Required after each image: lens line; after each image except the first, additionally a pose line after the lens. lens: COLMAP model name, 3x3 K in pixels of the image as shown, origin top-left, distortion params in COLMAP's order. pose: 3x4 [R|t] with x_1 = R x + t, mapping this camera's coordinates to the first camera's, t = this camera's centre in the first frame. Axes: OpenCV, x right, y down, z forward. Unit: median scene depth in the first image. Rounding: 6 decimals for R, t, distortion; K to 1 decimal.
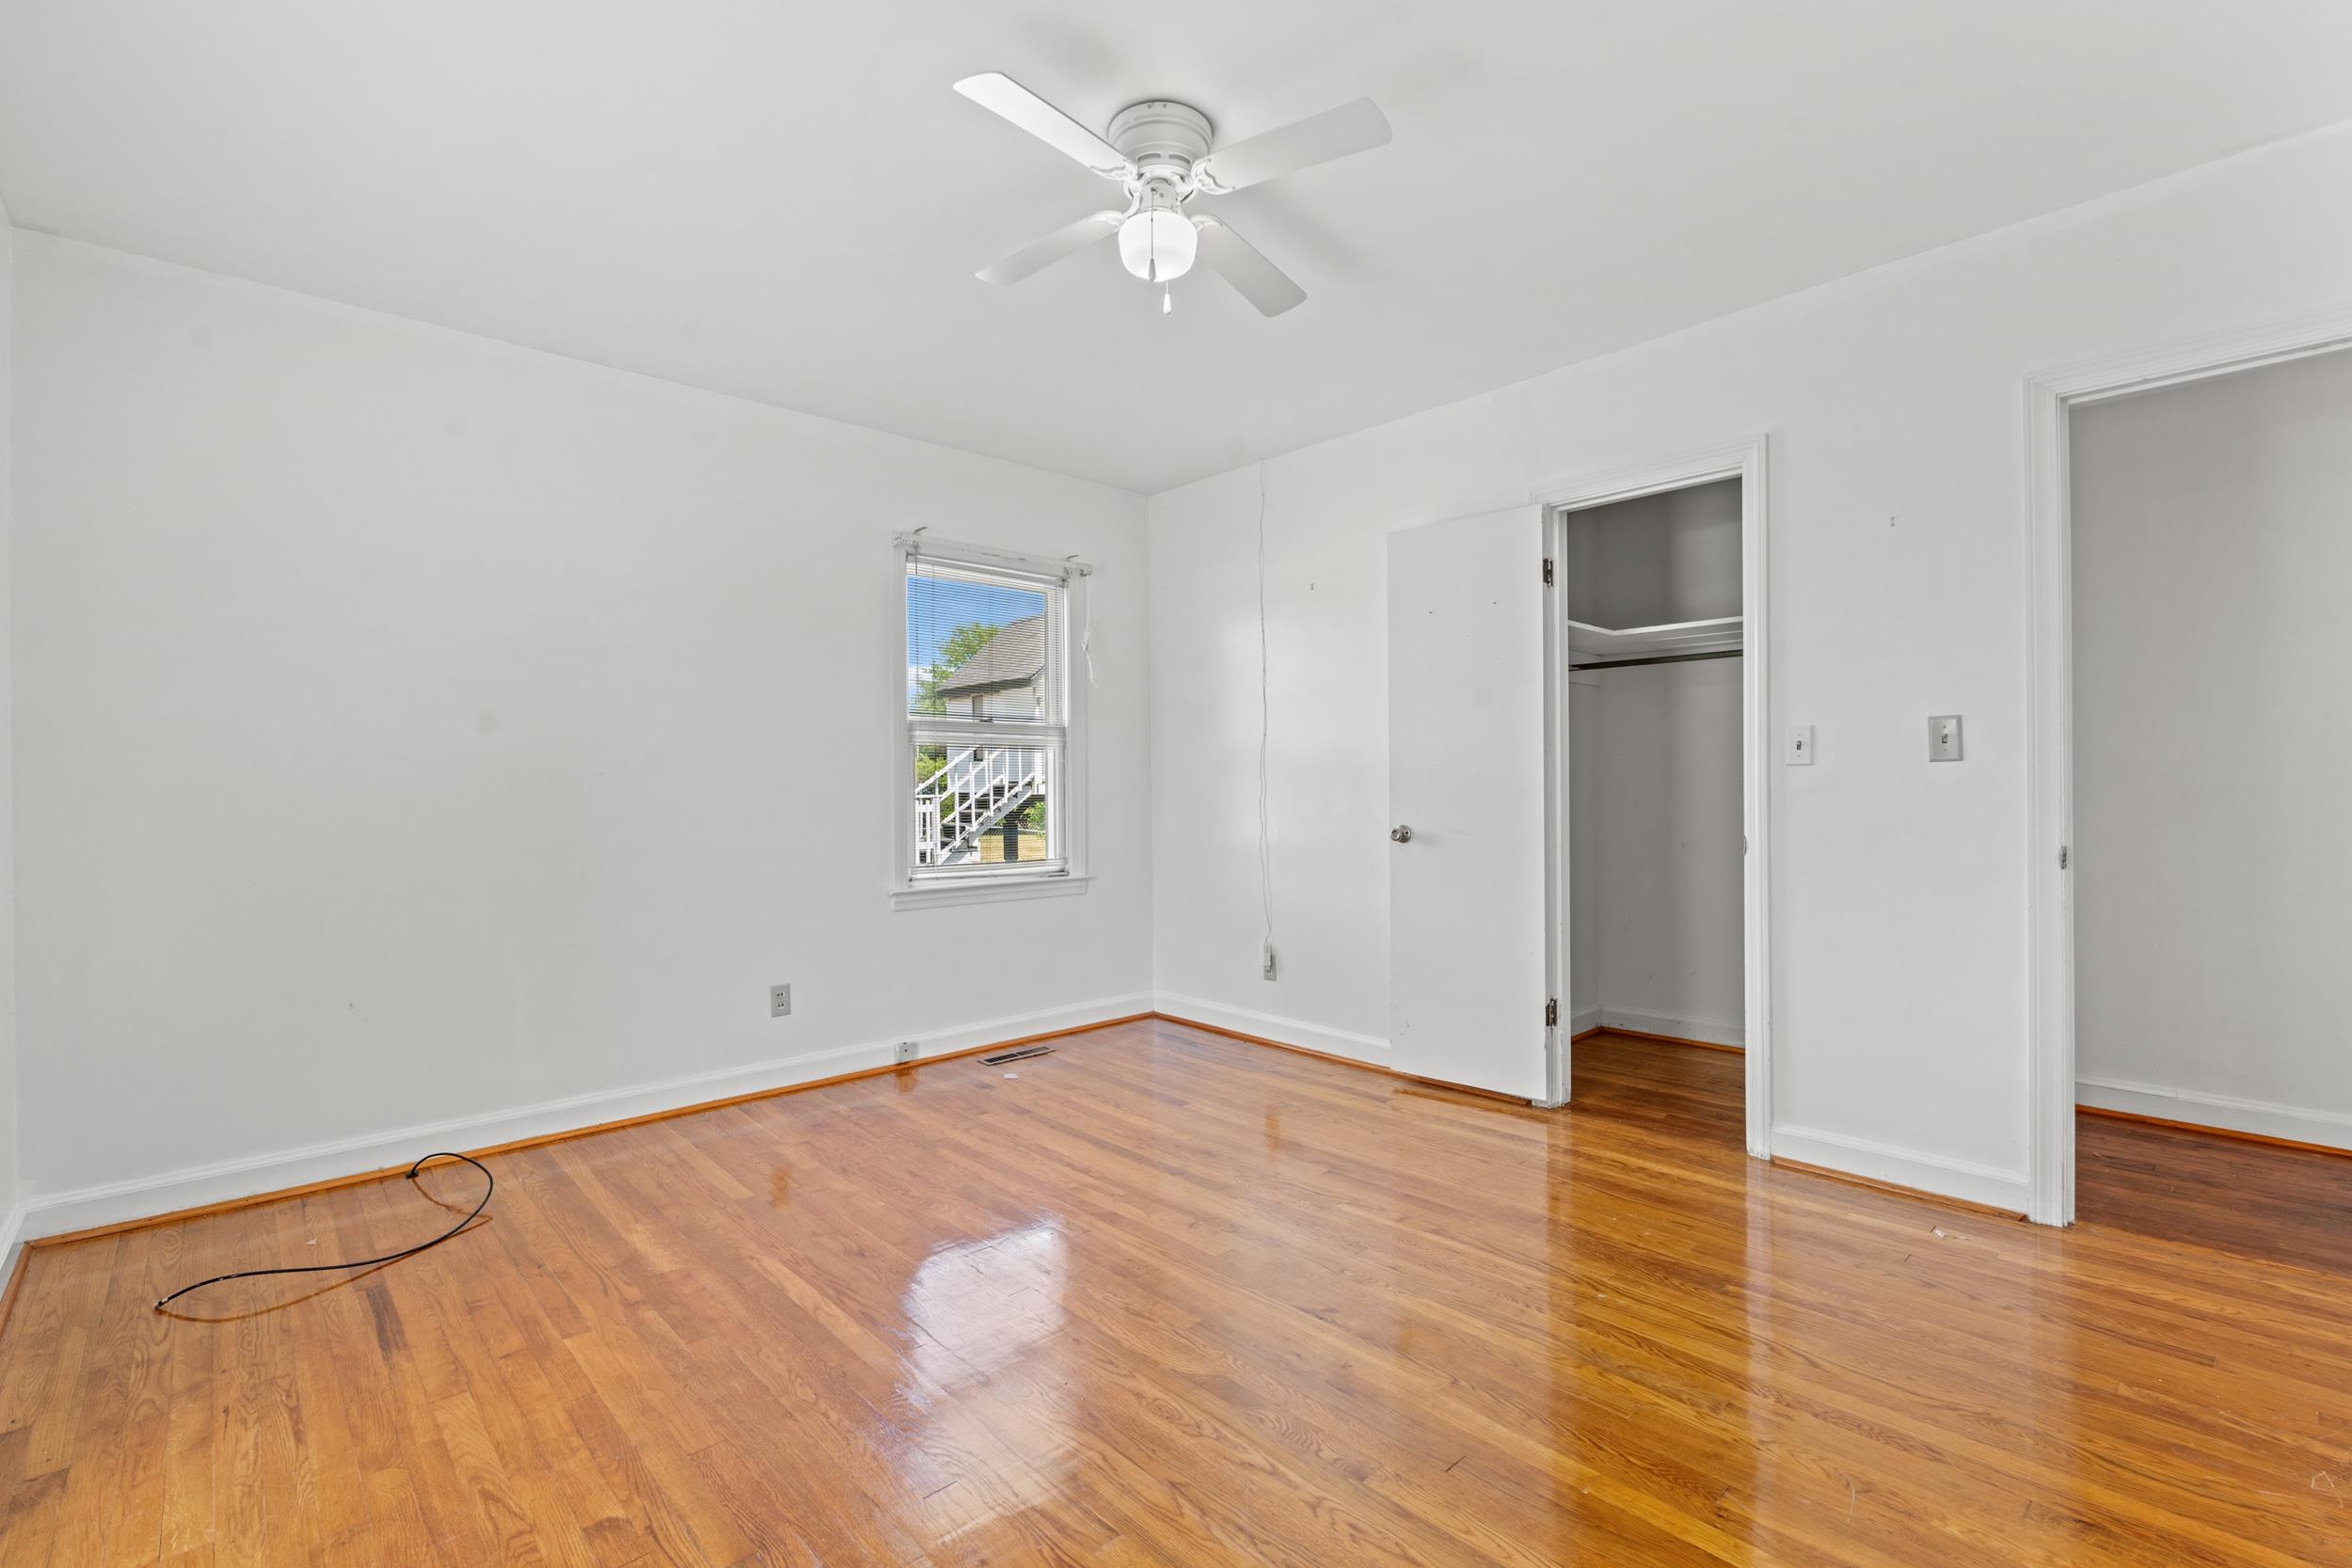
lens RADIAL K [[1045.6, 0, 1188.9], [0, 1045.6, 784.3], [0, 0, 1]] dist [-0.004570, 0.000235]
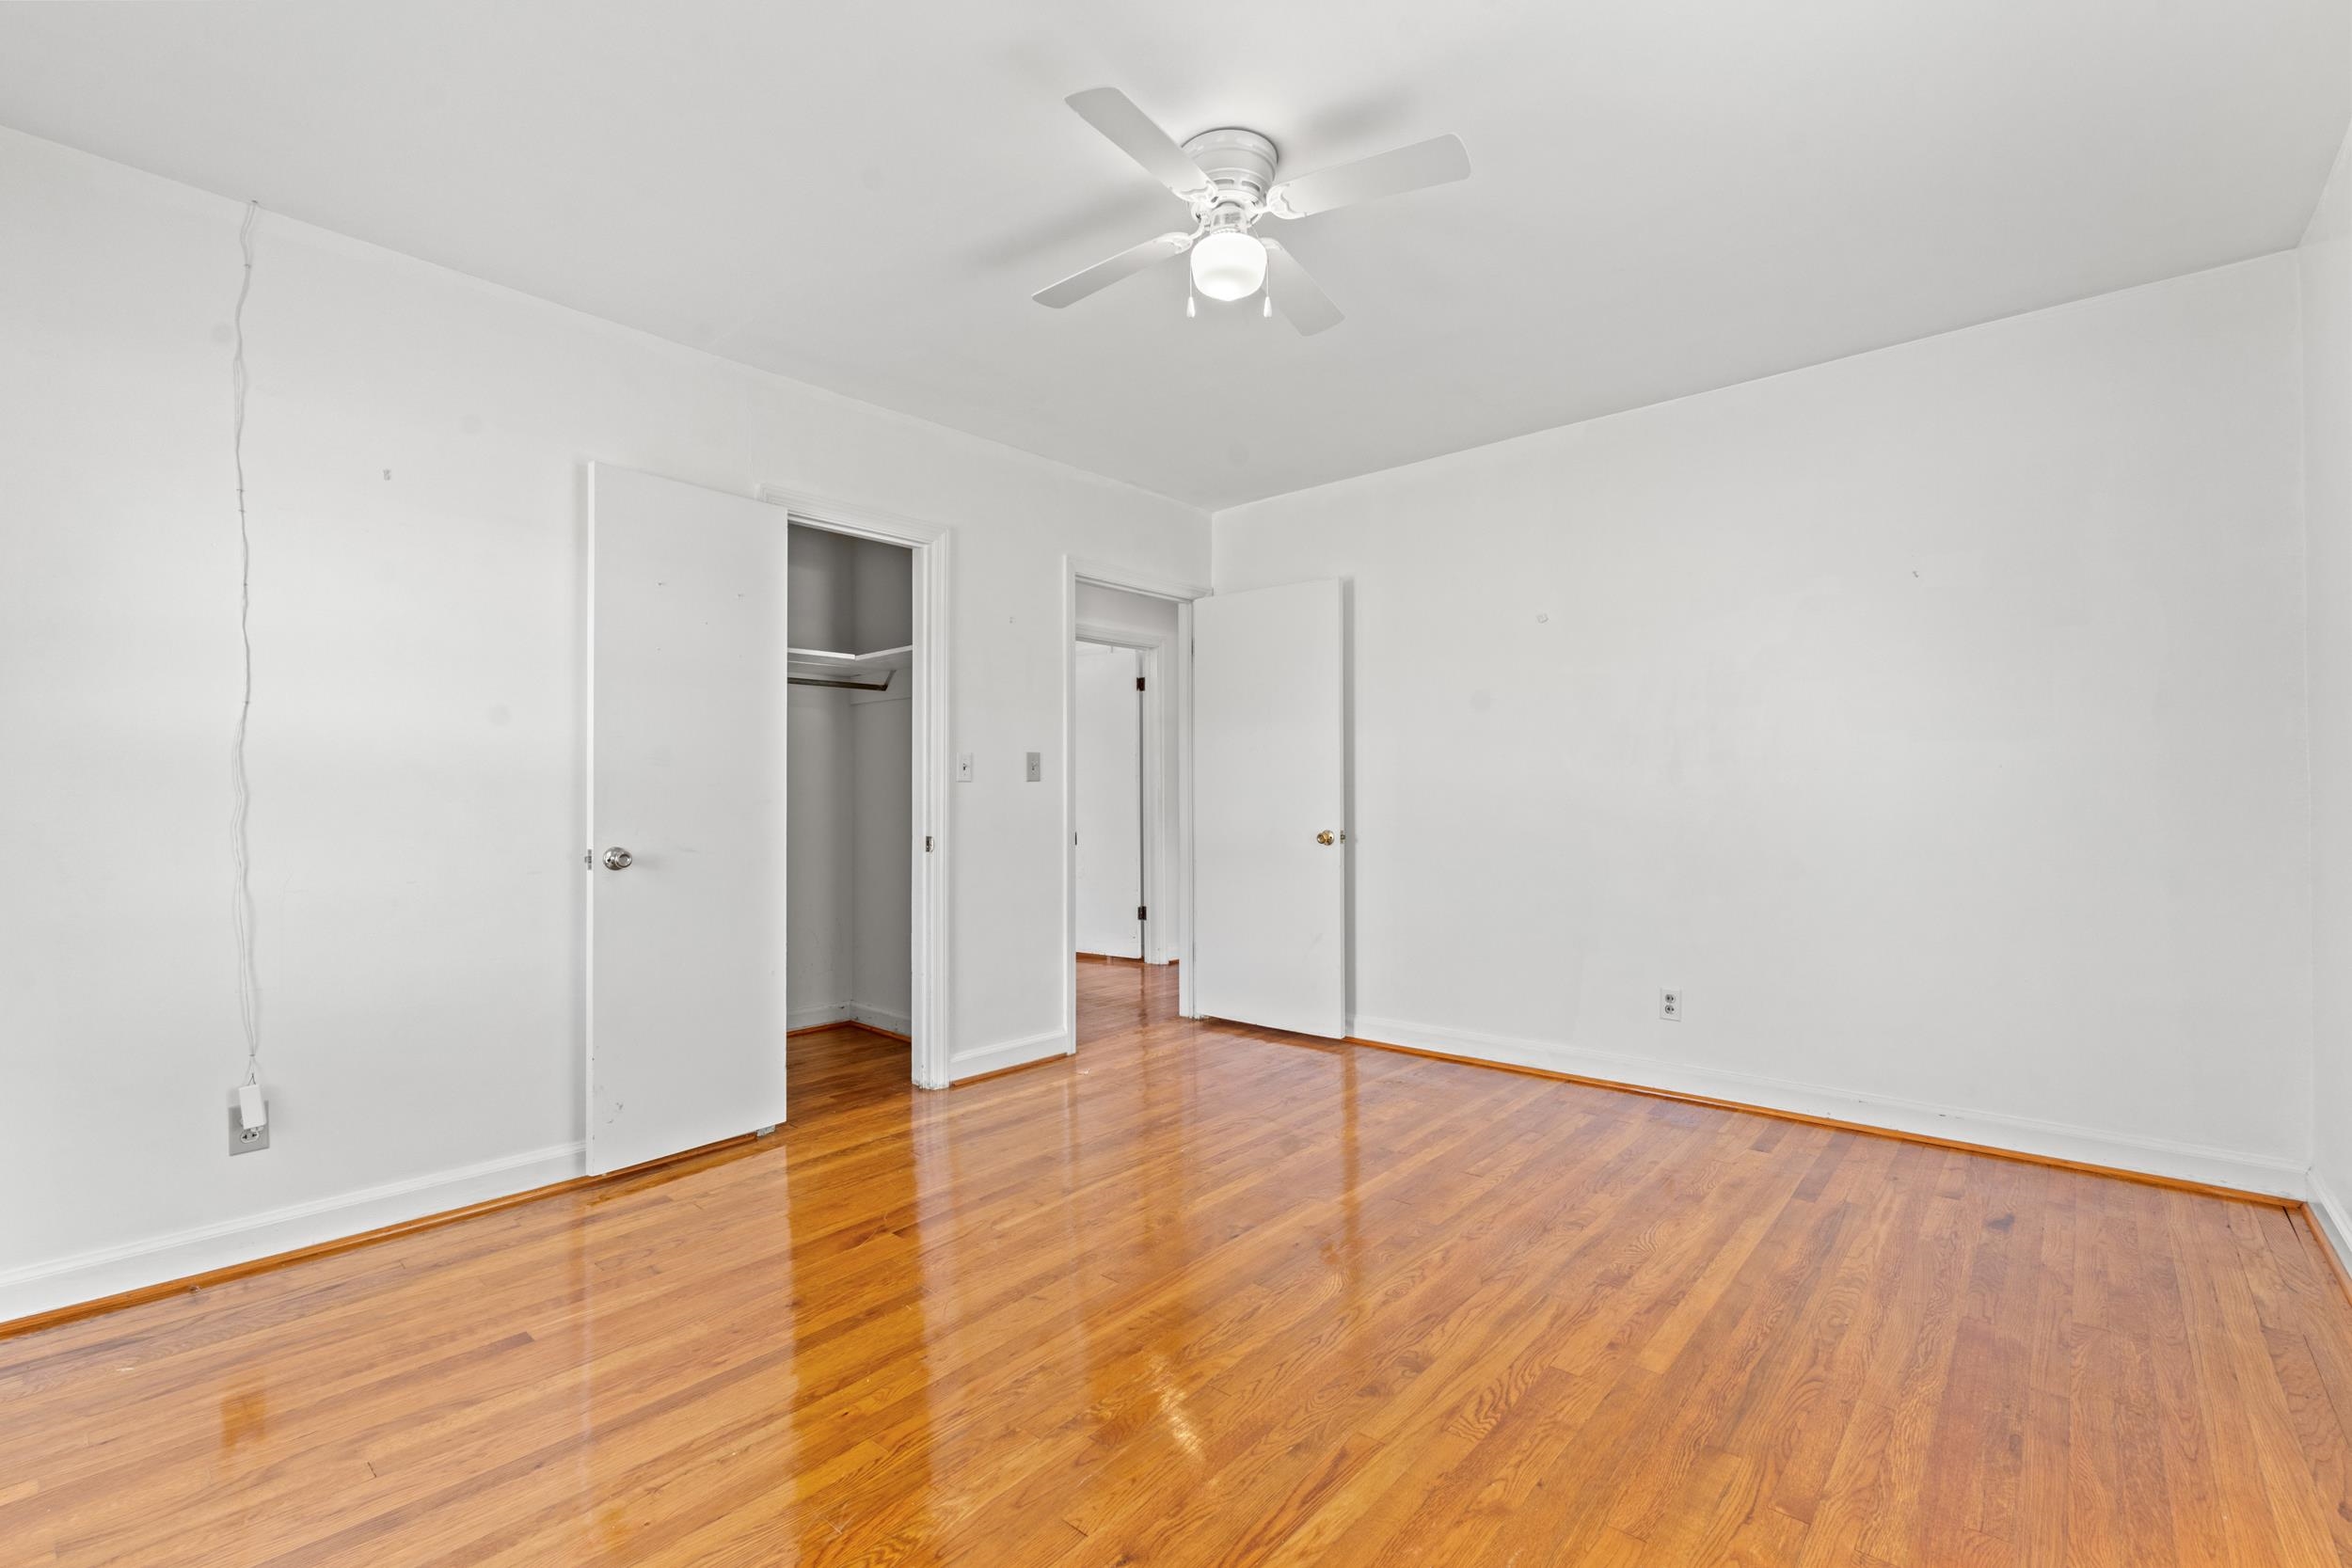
lens RADIAL K [[1045.6, 0, 1163.2], [0, 1045.6, 781.0], [0, 0, 1]] dist [-0.004570, 0.000235]
pose [[-0.089378, 0.020759, 0.995781, -0.694667], [0.007404, 0.999769, -0.020177, 0.009133], [-0.995970, 0.005569, -0.089511, 0.772268]]
